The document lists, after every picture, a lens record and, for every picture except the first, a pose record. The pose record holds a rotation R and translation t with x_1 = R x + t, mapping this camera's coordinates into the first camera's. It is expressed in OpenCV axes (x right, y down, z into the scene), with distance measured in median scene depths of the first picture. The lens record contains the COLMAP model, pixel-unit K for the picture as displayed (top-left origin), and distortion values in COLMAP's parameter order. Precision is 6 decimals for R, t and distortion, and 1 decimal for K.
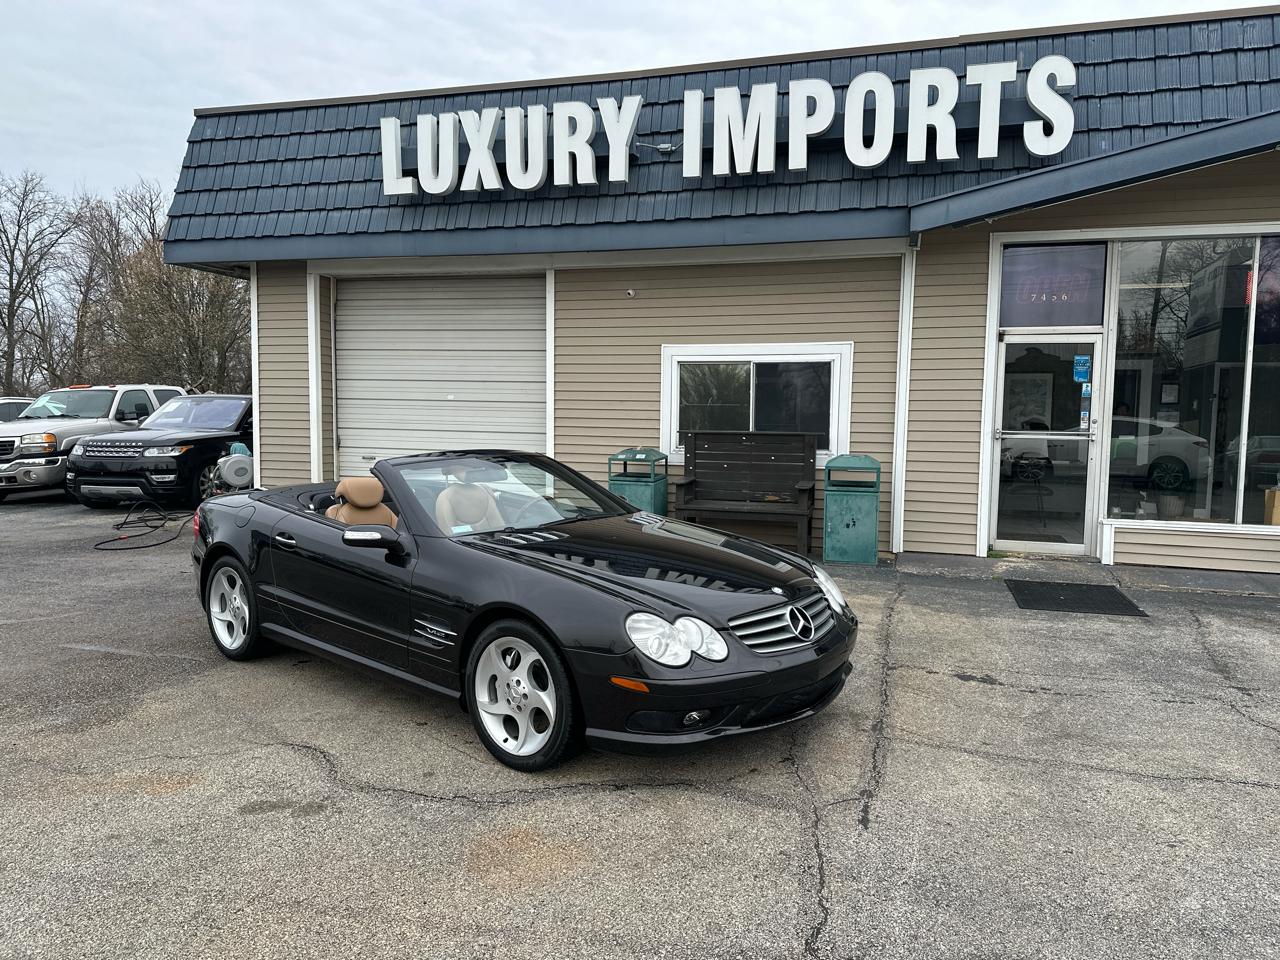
lens RADIAL K [[959.2, 0, 648.2], [0, 959.2, 469.7], [0, 0, 1]] dist [0.027783, -0.039651]
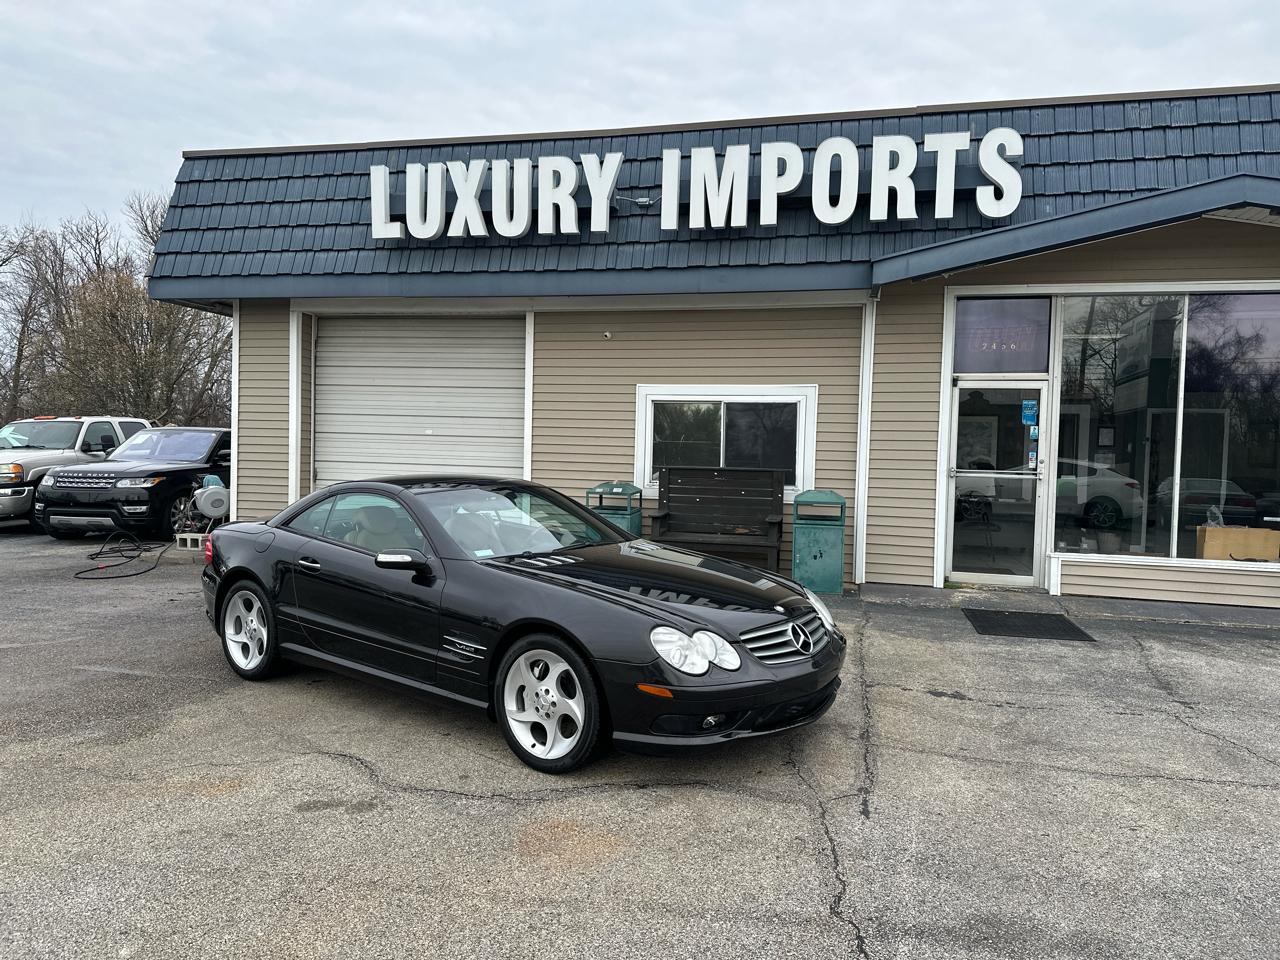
lens RADIAL K [[960.4, 0, 636.2], [0, 960.4, 464.0], [0, 0, 1]] dist [0.049198, -0.080982]
pose [[0.998682, 0.009794, 0.050378, -0.042990], [-0.007497, 0.998933, -0.045573, 0.005213], [-0.050771, 0.045135, 0.997690, -0.053947]]
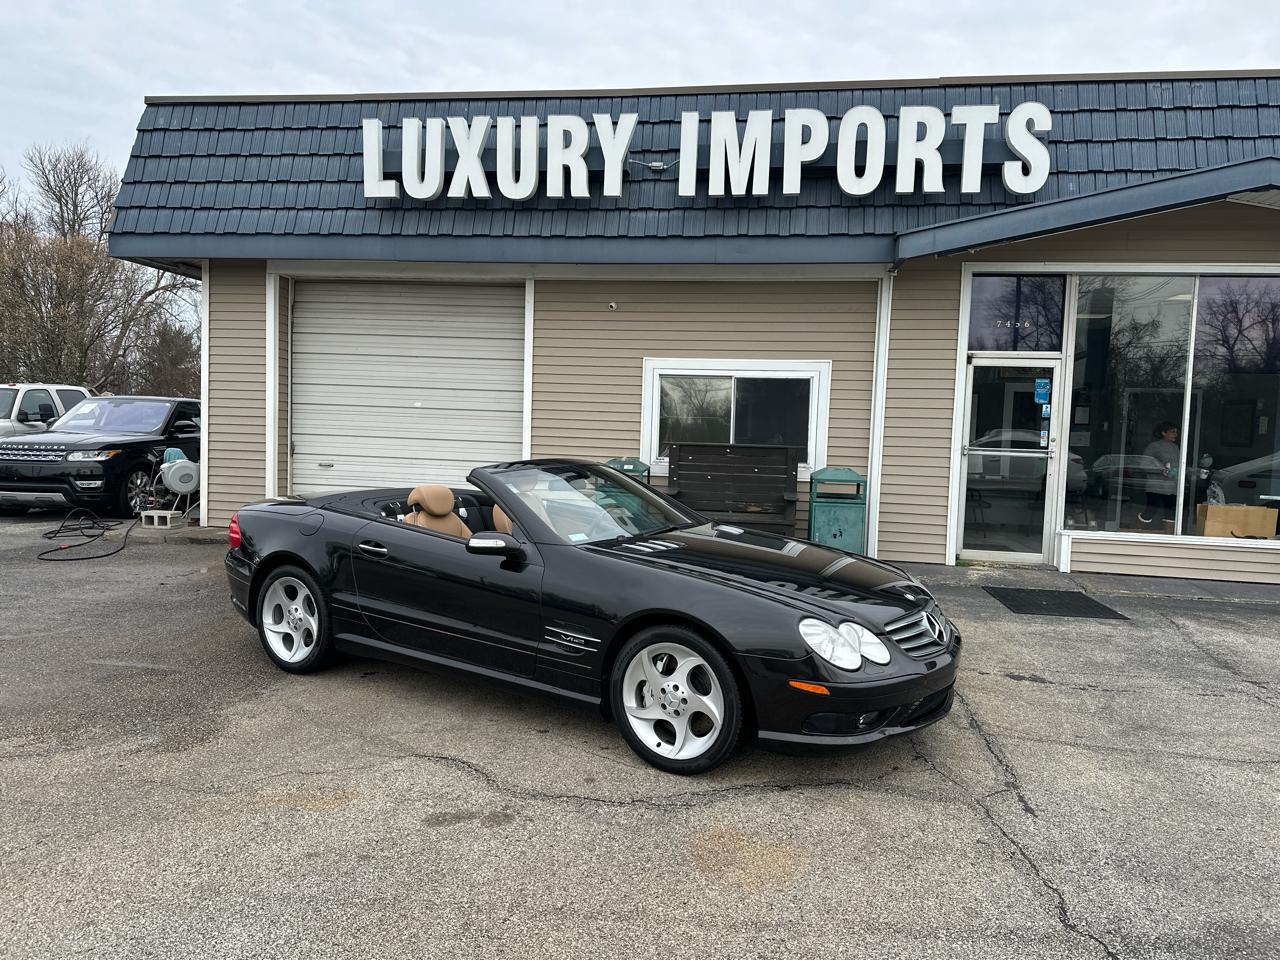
lens RADIAL K [[956.1, 0, 632.3], [0, 956.1, 467.4], [0, 0, 1]] dist [0.036131, -0.054985]
pose [[0.990038, 0.012072, 0.140281, -0.153643], [-0.010078, 0.999838, -0.014910, 0.001460], [-0.140438, 0.013348, 0.989999, -0.001999]]
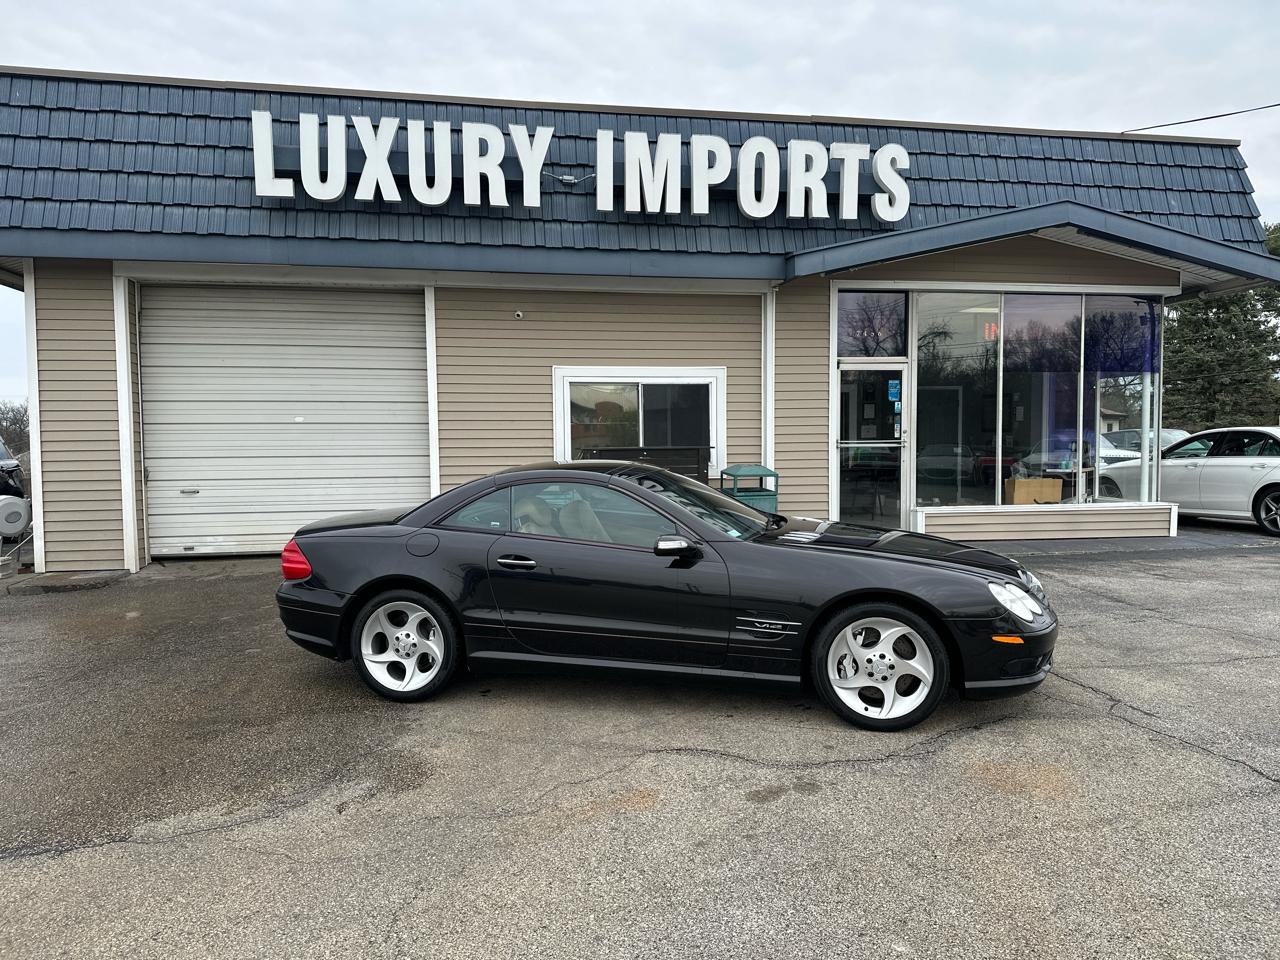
lens RADIAL K [[959.2, 0, 648.2], [0, 959.2, 469.7], [0, 0, 1]] dist [0.027783, -0.039651]
pose [[0.876598, -0.037511, 0.479760, -0.438474], [0.049261, 0.998715, -0.011922, -0.001441], [-0.478696, 0.034084, 0.877319, 0.050307]]
